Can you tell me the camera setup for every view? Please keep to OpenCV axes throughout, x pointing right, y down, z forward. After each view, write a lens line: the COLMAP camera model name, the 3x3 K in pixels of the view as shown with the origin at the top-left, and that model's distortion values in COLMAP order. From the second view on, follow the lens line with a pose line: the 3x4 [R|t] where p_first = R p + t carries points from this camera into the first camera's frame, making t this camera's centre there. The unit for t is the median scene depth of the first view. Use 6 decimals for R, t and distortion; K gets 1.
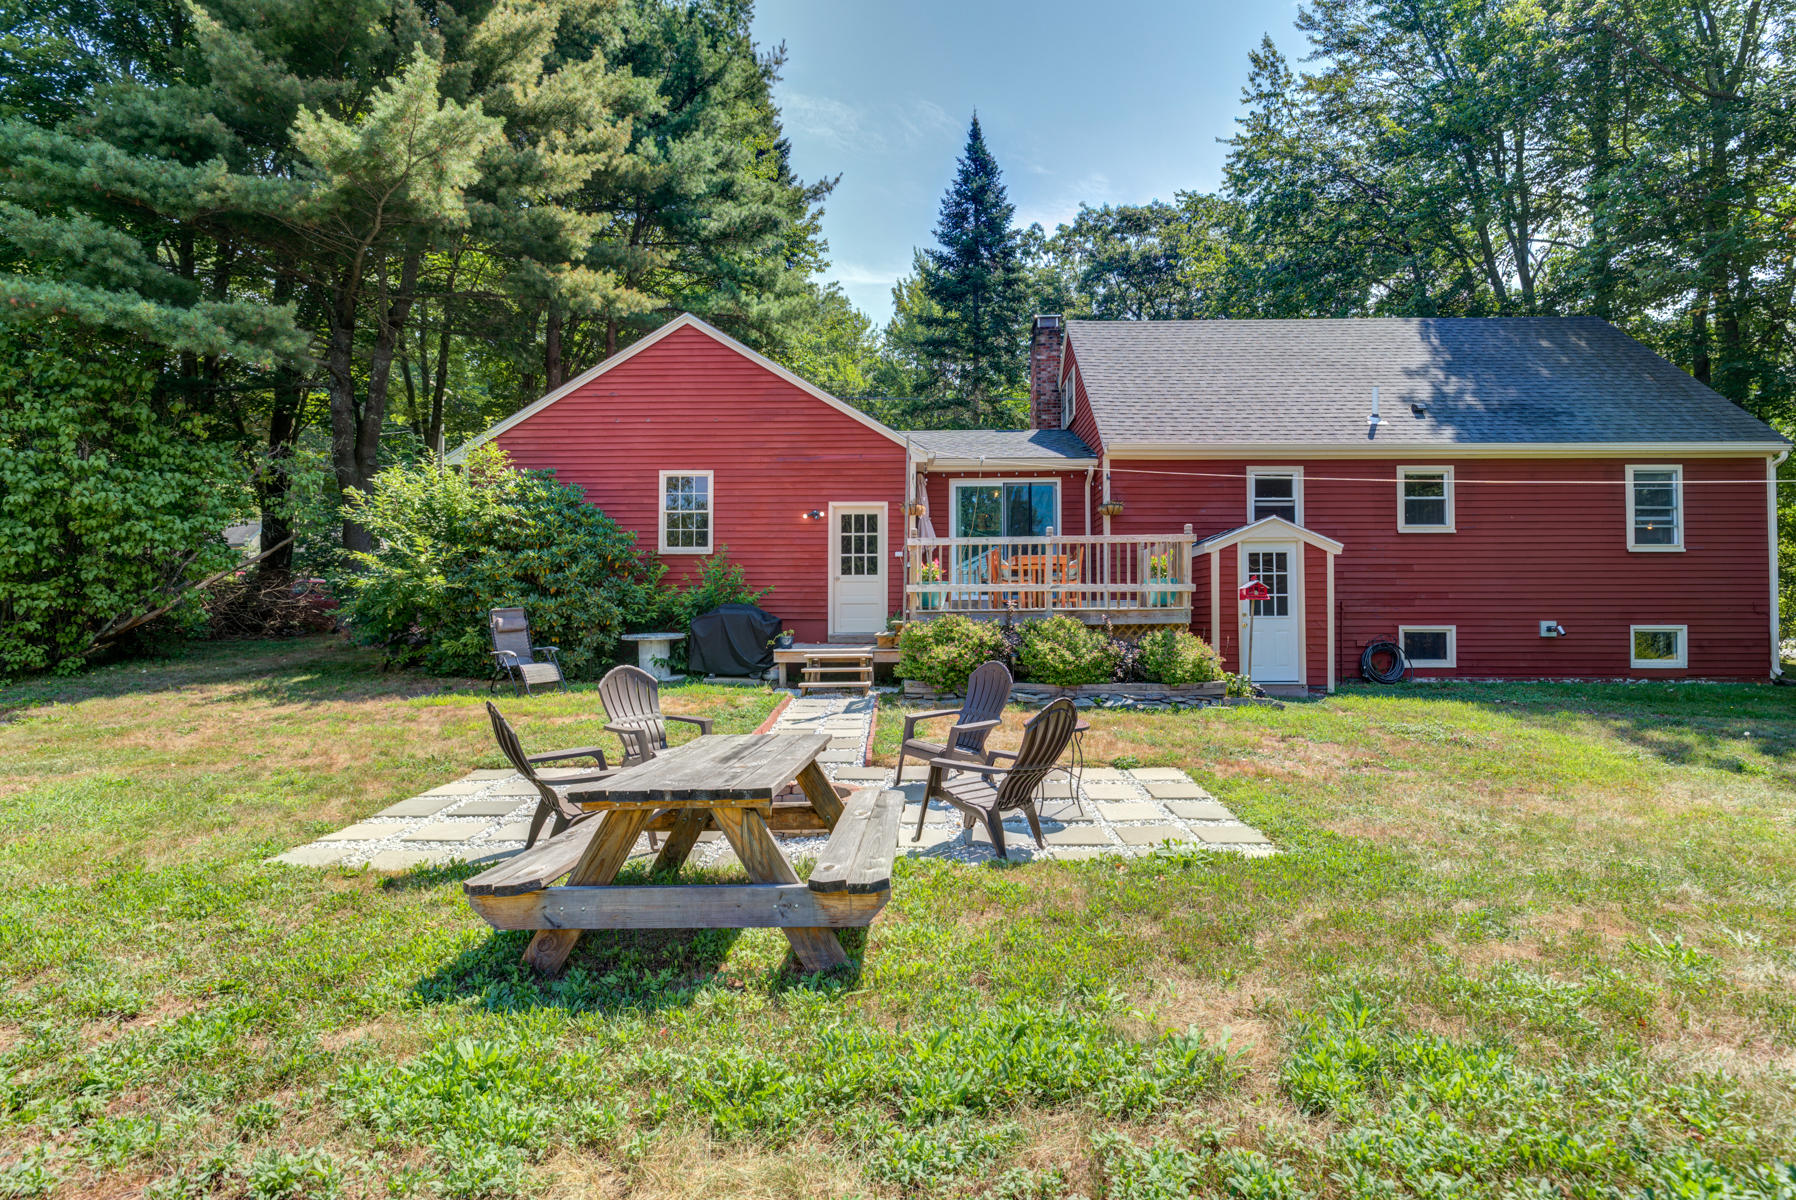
lens RADIAL K [[870.5, 0, 905.1], [0, 870.5, 609.6], [0, 0, 1]] dist [-0.012306, -0.000702]
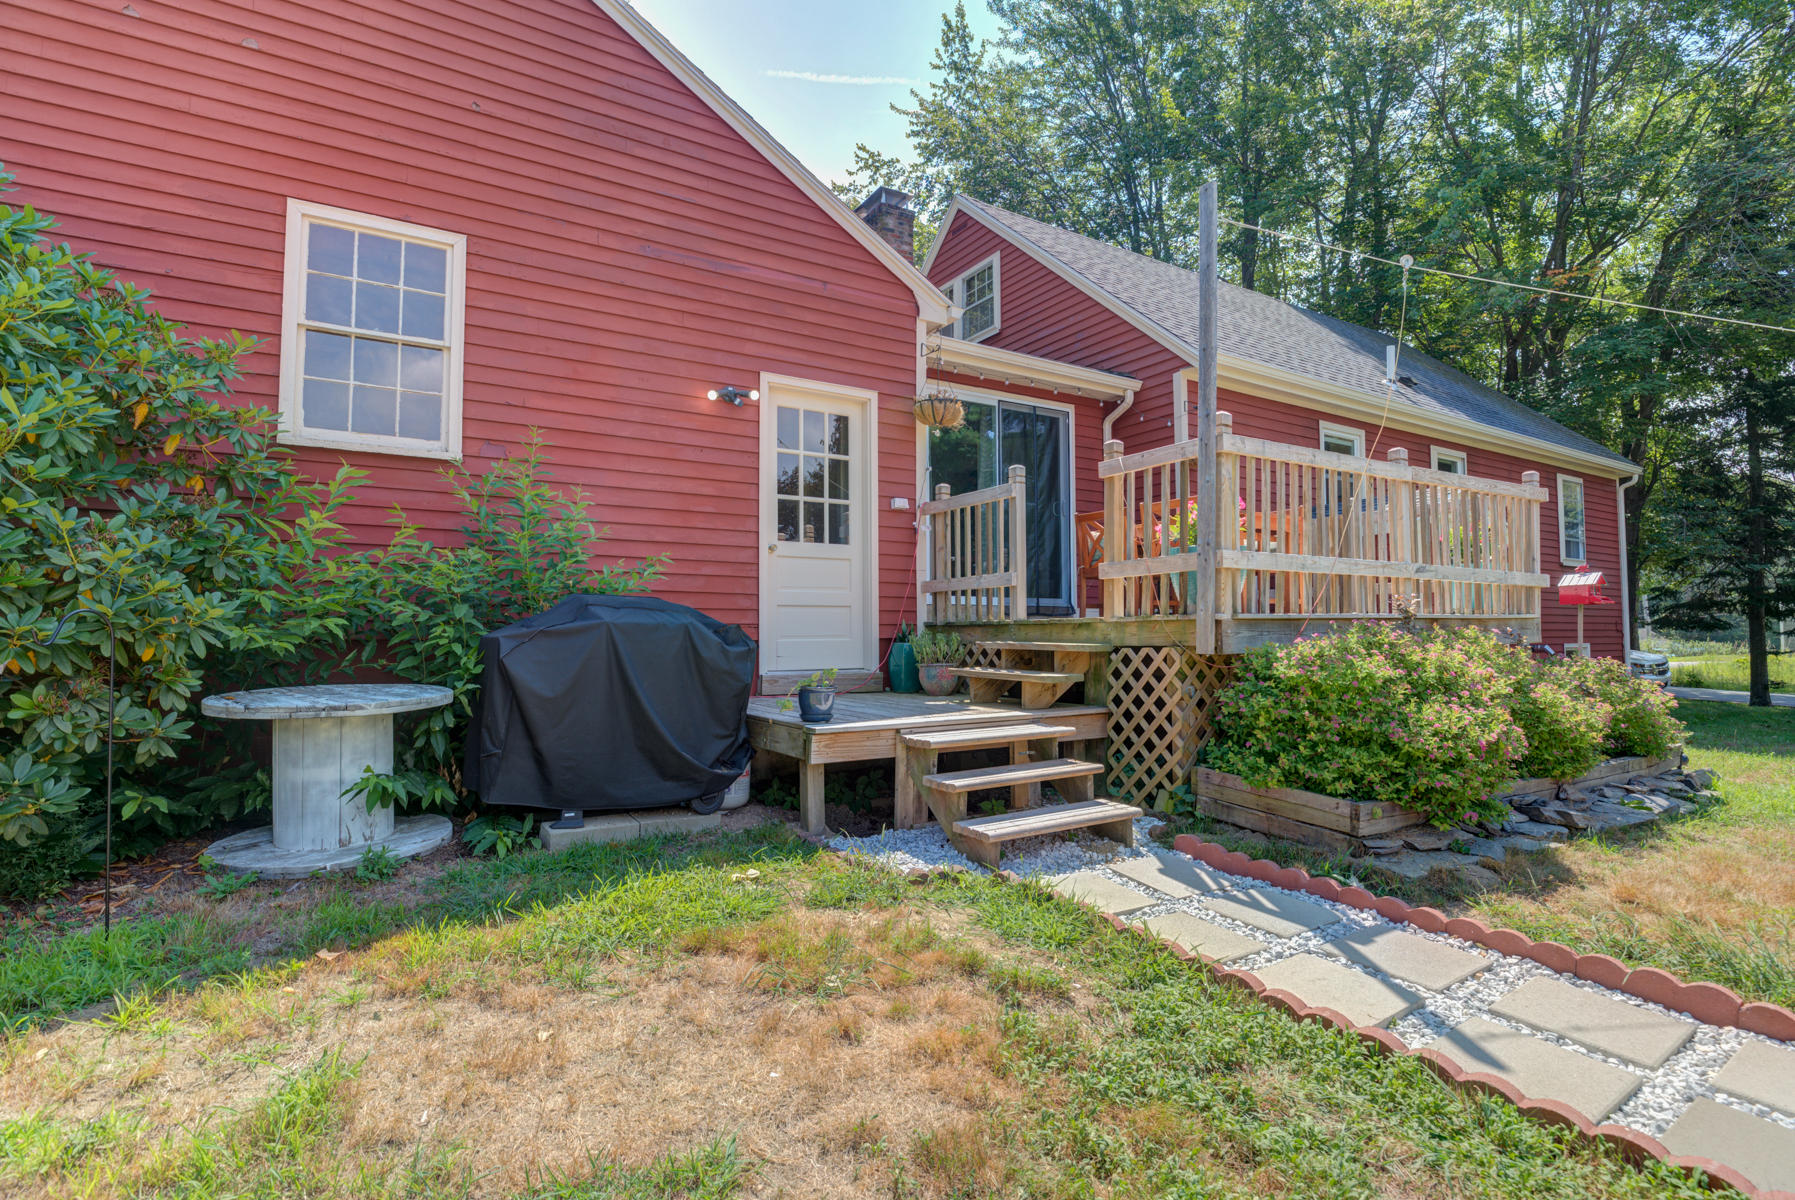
lens RADIAL K [[870.0, 0, 900.0], [0, 870.0, 598.7], [0, 0, 1]] dist [-0.012306, -0.000702]
pose [[0.828447, 0.025245, 0.559498, -0.279543], [-0.004622, 0.999258, -0.038245, 0.006922], [-0.560048, 0.029098, 0.827949, 0.619282]]
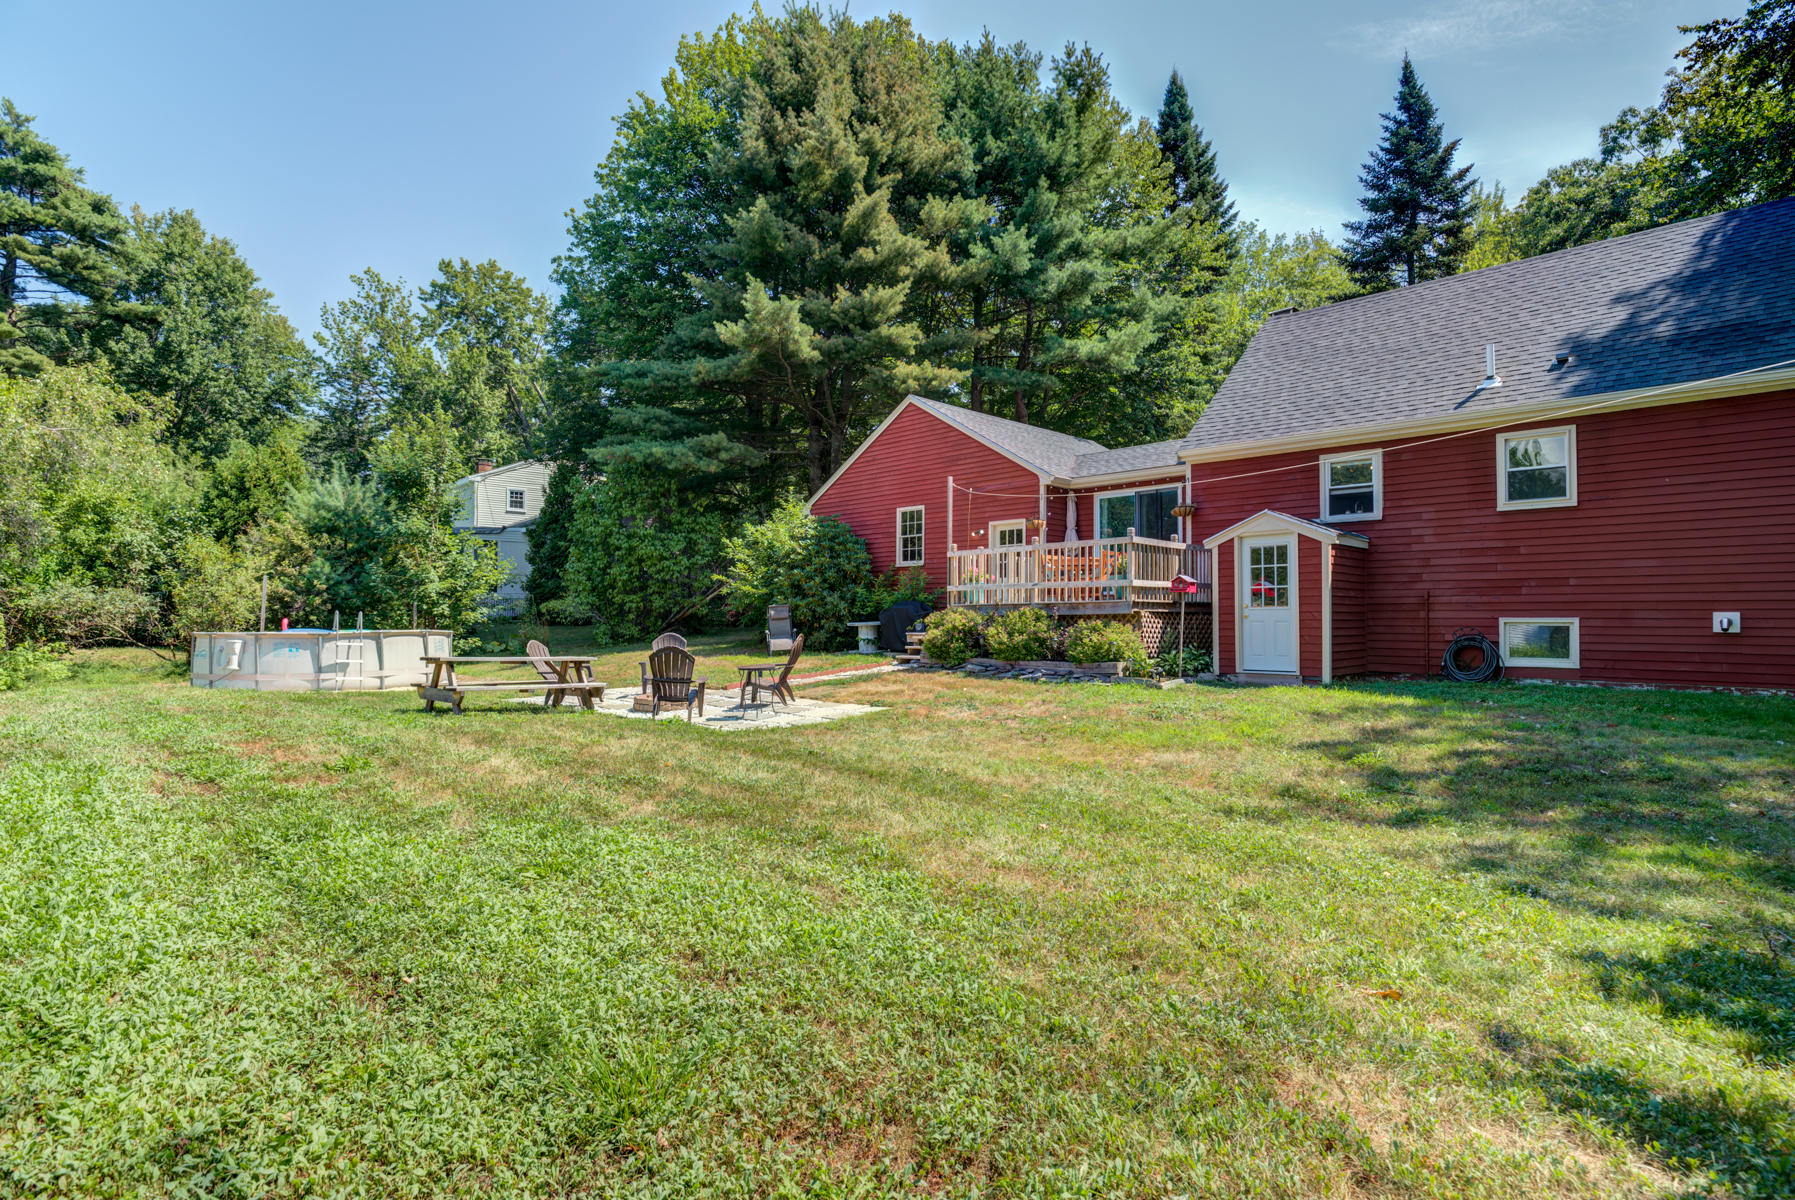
lens RADIAL K [[870.0, 0, 898.1], [0, 870.0, 599.5], [0, 0, 1]] dist [-0.012306, -0.000702]
pose [[0.730876, -0.011906, -0.682406, 0.720982], [0.005760, 0.999920, -0.011276, 0.006645], [0.682486, 0.004311, 0.730886, -0.046582]]
